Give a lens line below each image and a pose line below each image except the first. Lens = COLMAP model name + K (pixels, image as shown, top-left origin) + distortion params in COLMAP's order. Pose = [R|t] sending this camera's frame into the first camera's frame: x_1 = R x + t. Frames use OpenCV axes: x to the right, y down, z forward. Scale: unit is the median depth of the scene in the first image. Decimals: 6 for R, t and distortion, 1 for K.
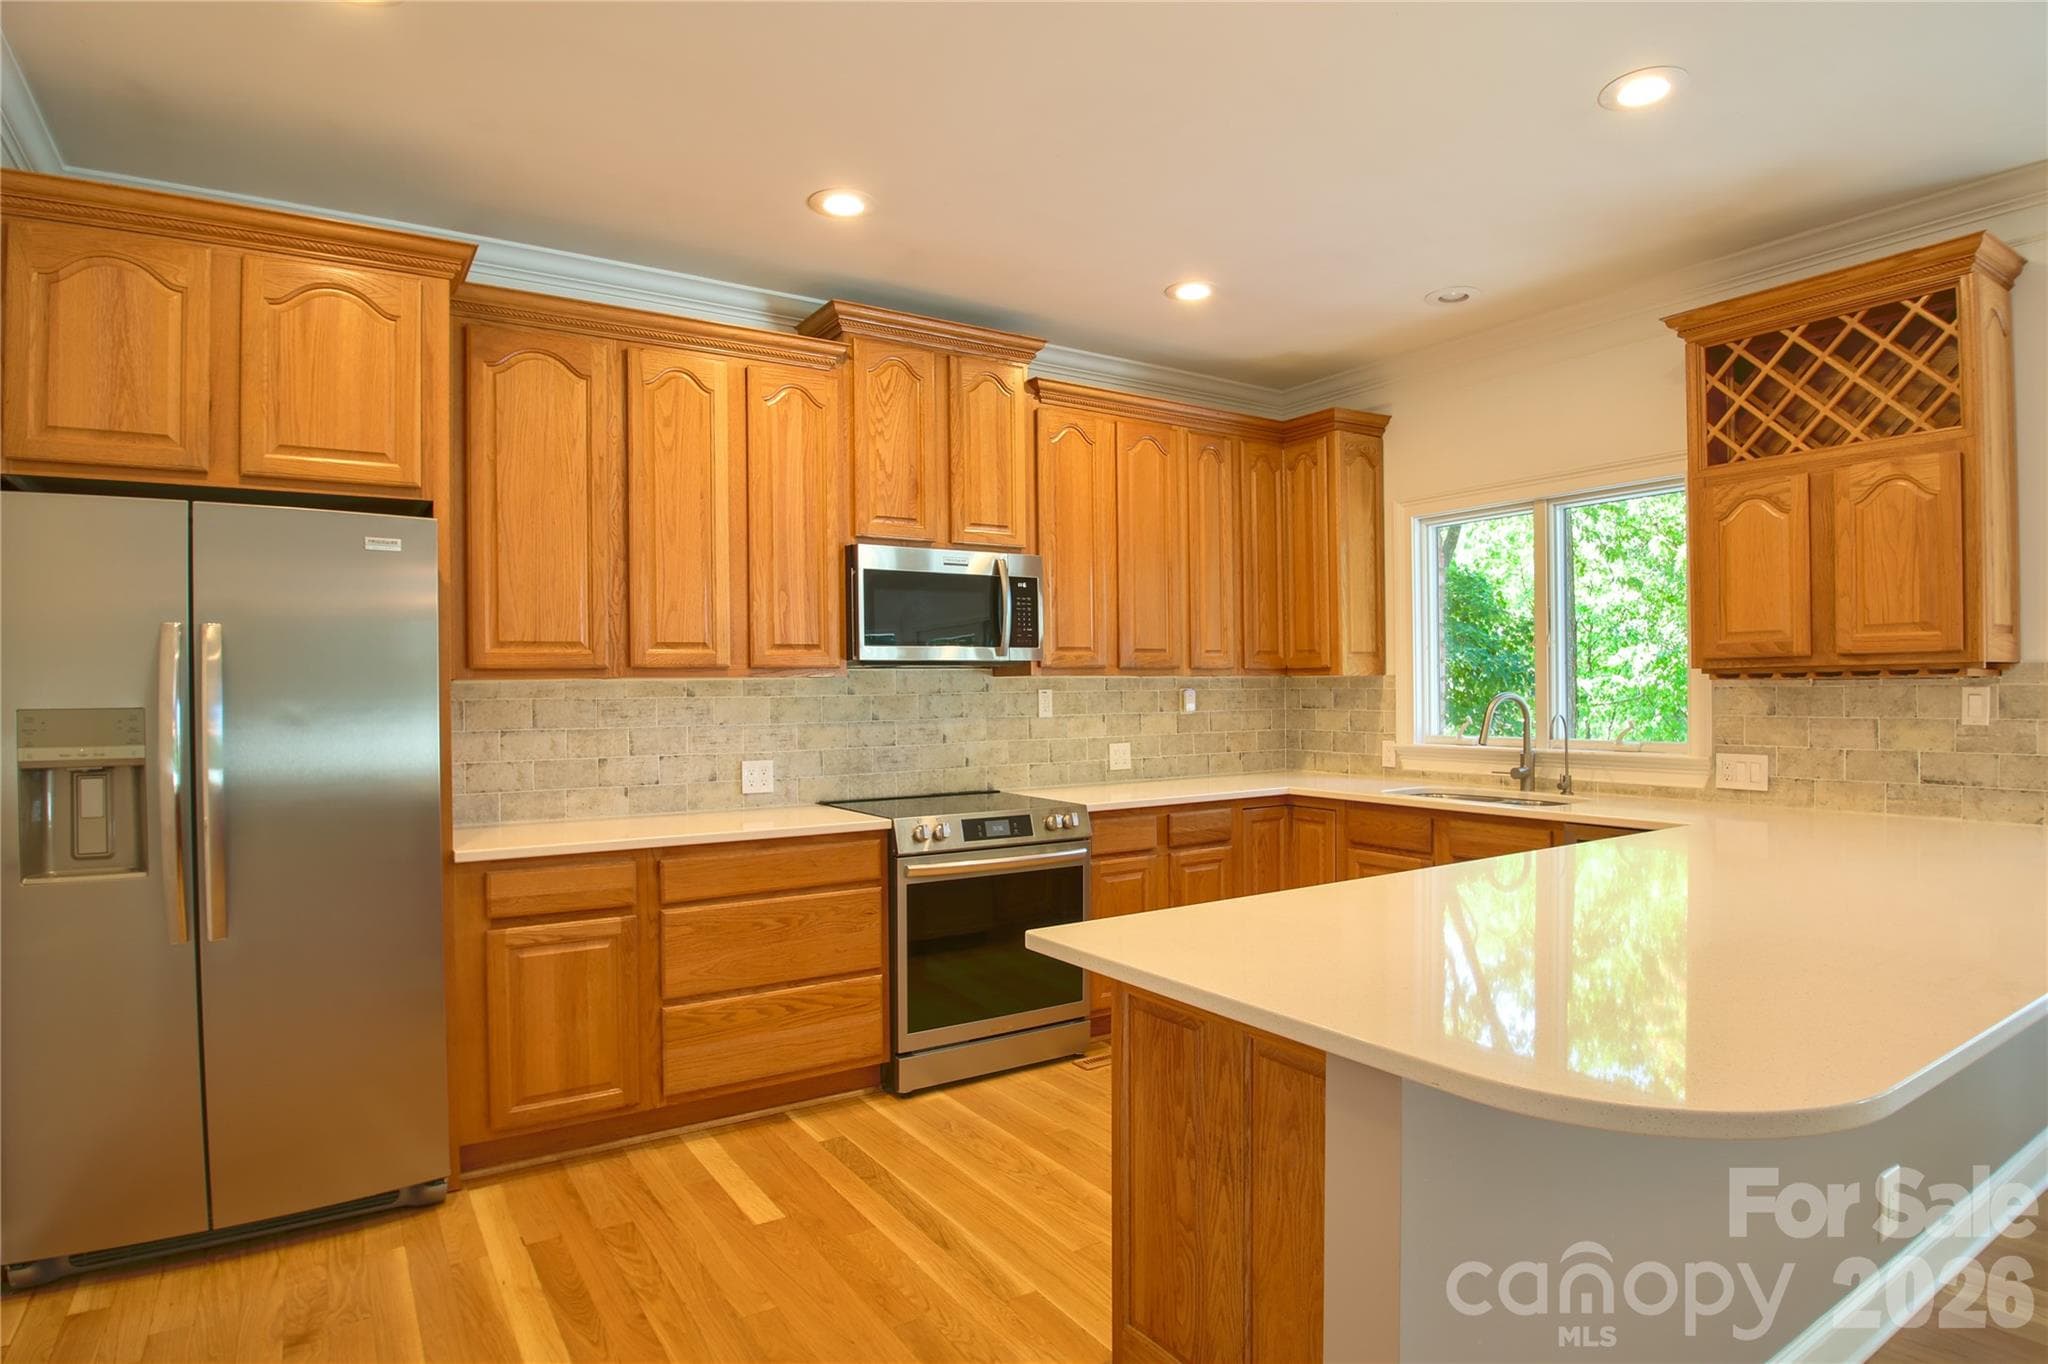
lens RADIAL K [[1119.2, 0, 1032.2], [0, 1119.2, 699.1], [0, 0, 1]] dist [-0.040558, -0.006851]
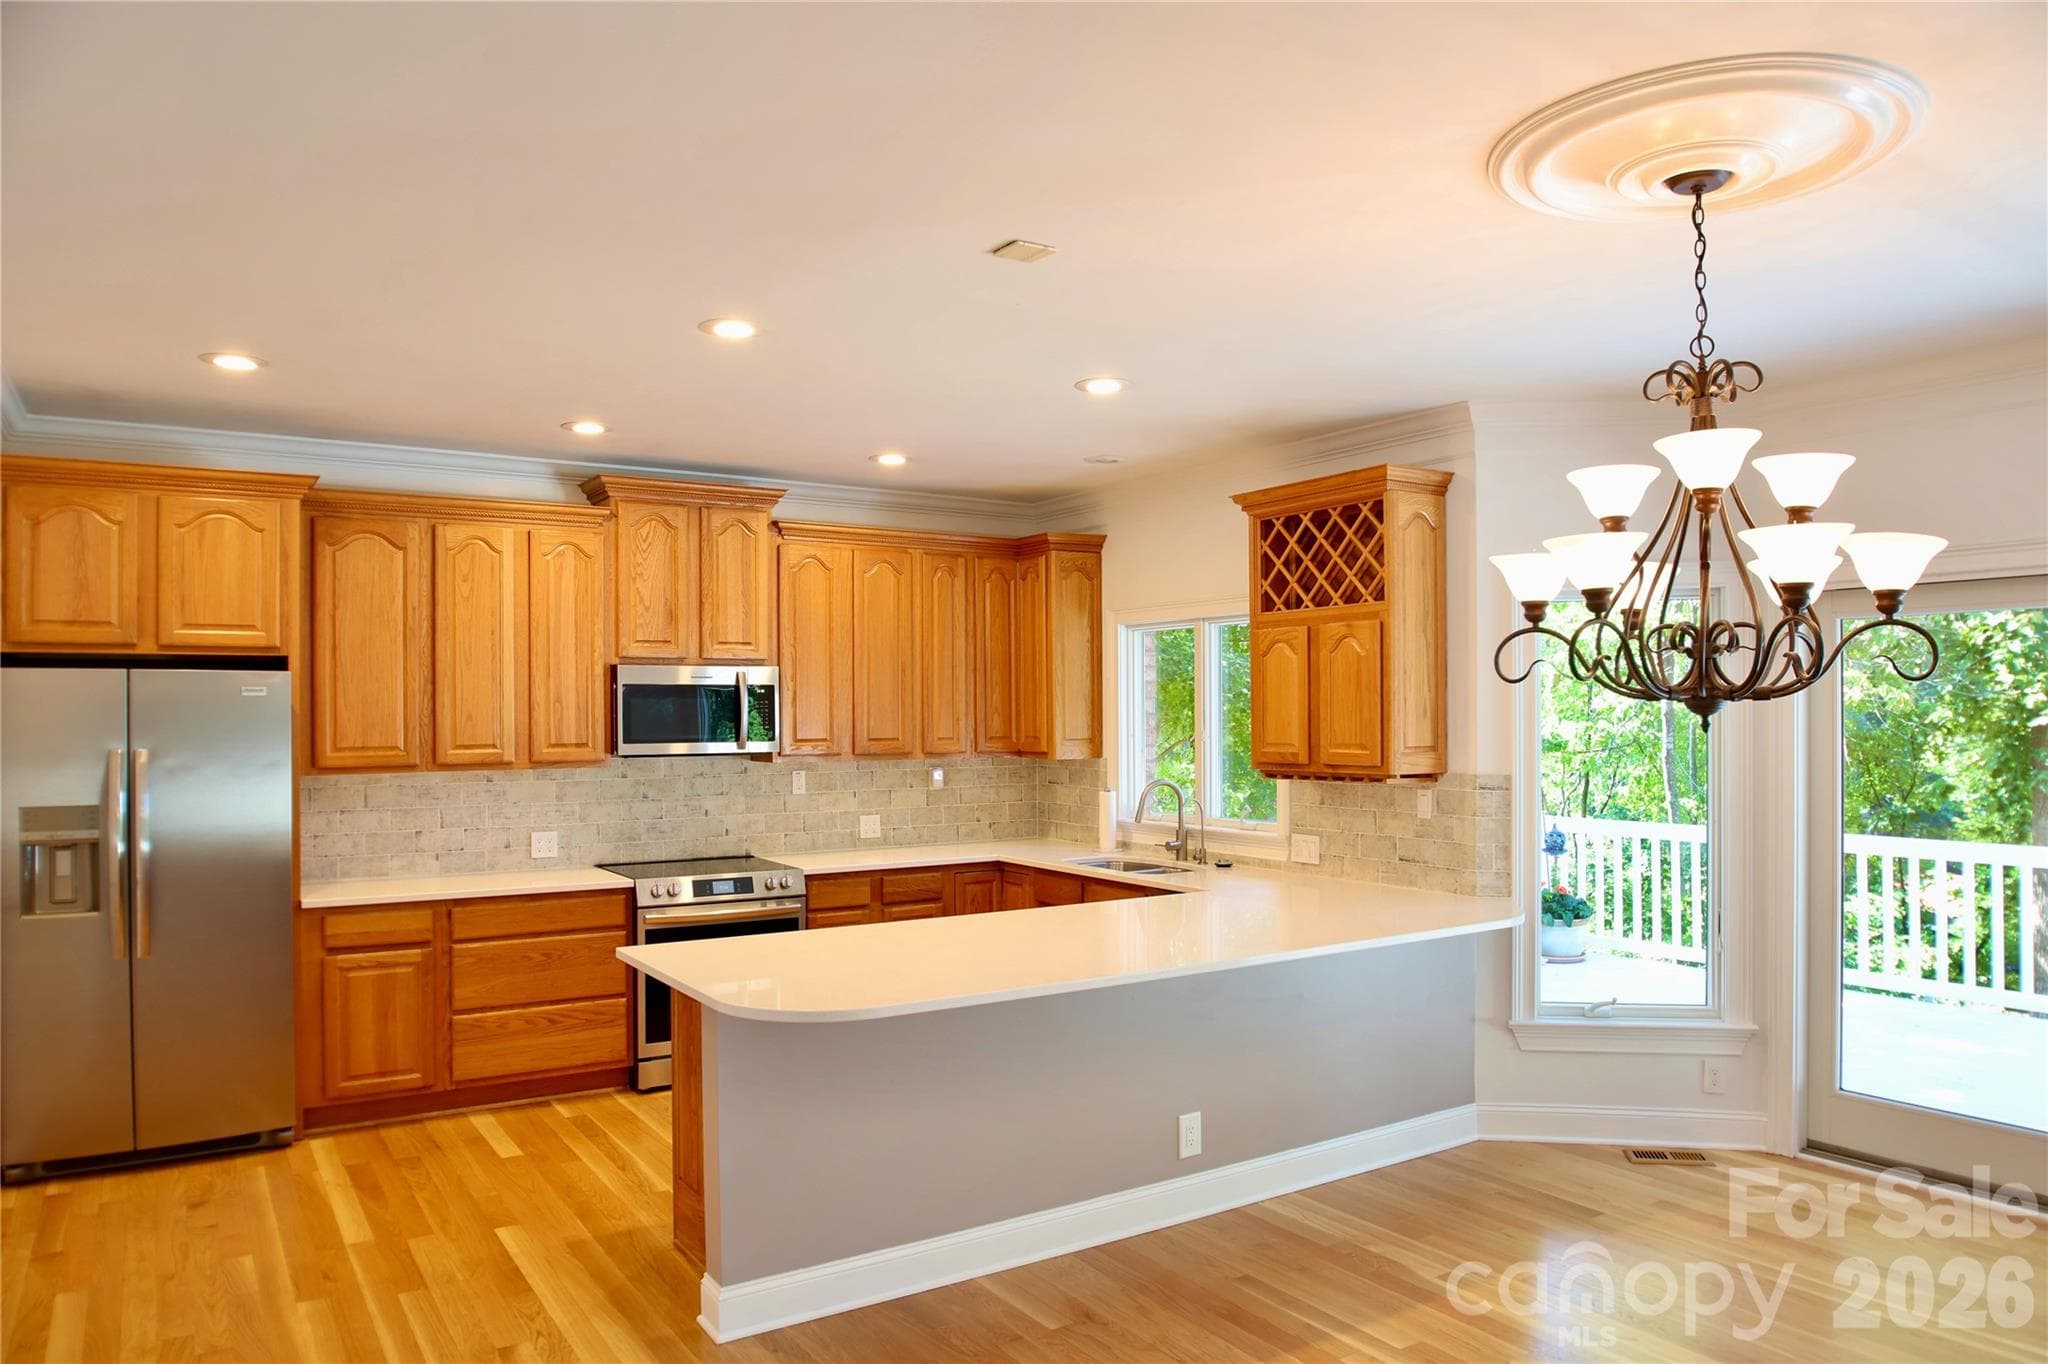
lens RADIAL K [[1388.4, 0, 1040.6], [0, 1388.4, 713.8], [0, 0, 1]] dist [-0.062214, 0.007816]
pose [[0.999979, 0.005817, -0.002718, 0.381183], [-0.005836, 0.999958, -0.007067, -0.084703], [0.002677, 0.007083, 0.999971, -0.664893]]
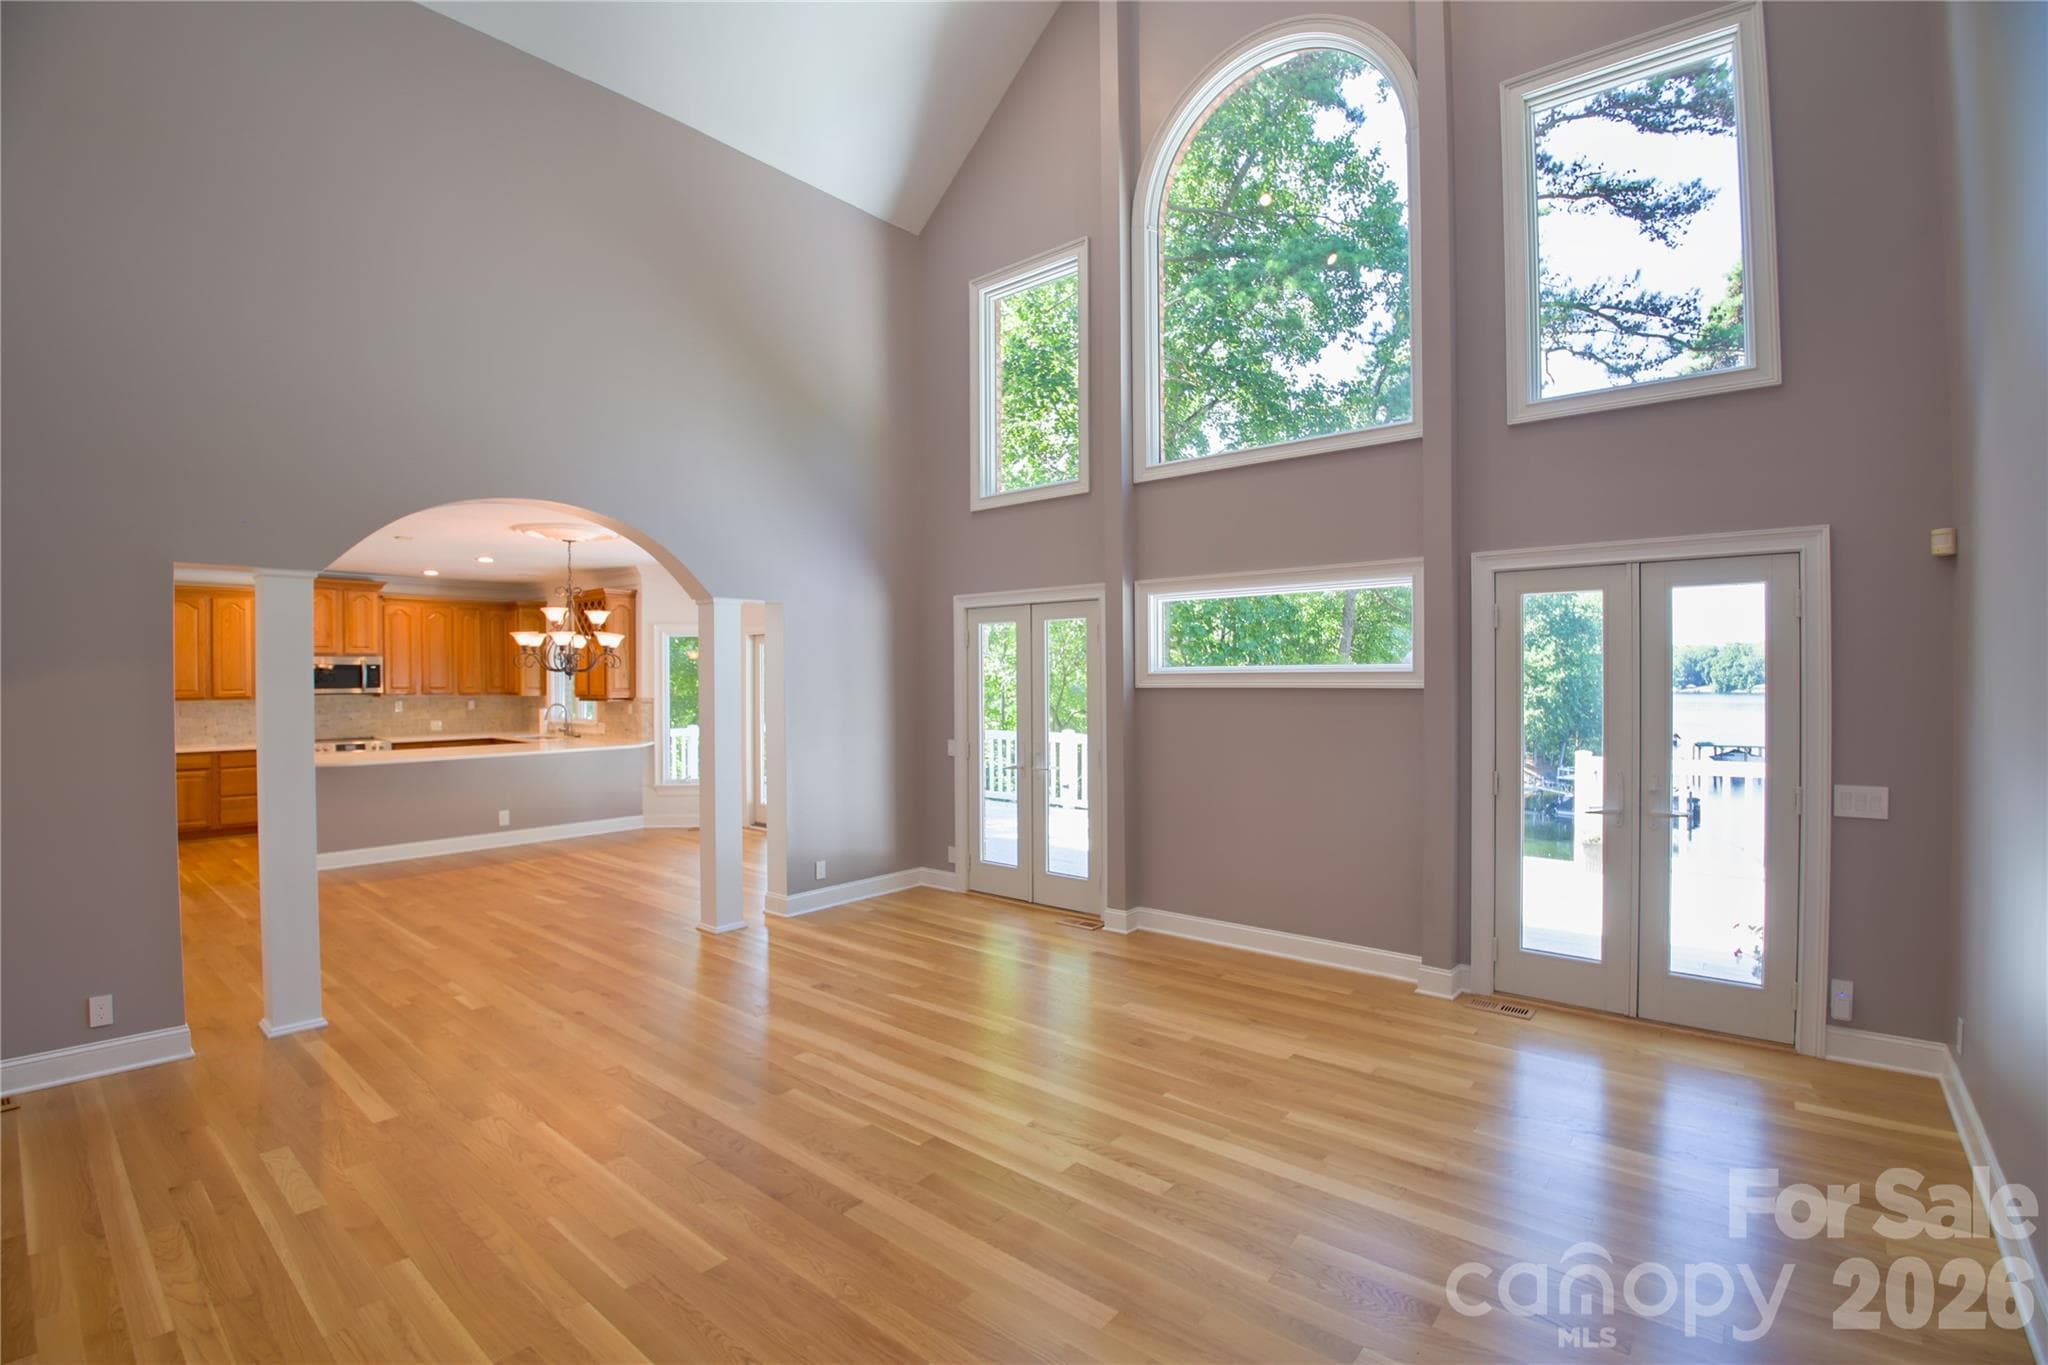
lens RADIAL K [[932.0, 0, 1024.4], [0, 932.0, 688.4], [0, 0, 1]] dist [-0.035790, -0.002426]
pose [[0.958026, 0.003728, 0.286657, 1.181239], [-0.004306, 0.999990, 0.001386, -0.070702], [-0.286649, -0.002562, 0.958032, -2.260927]]
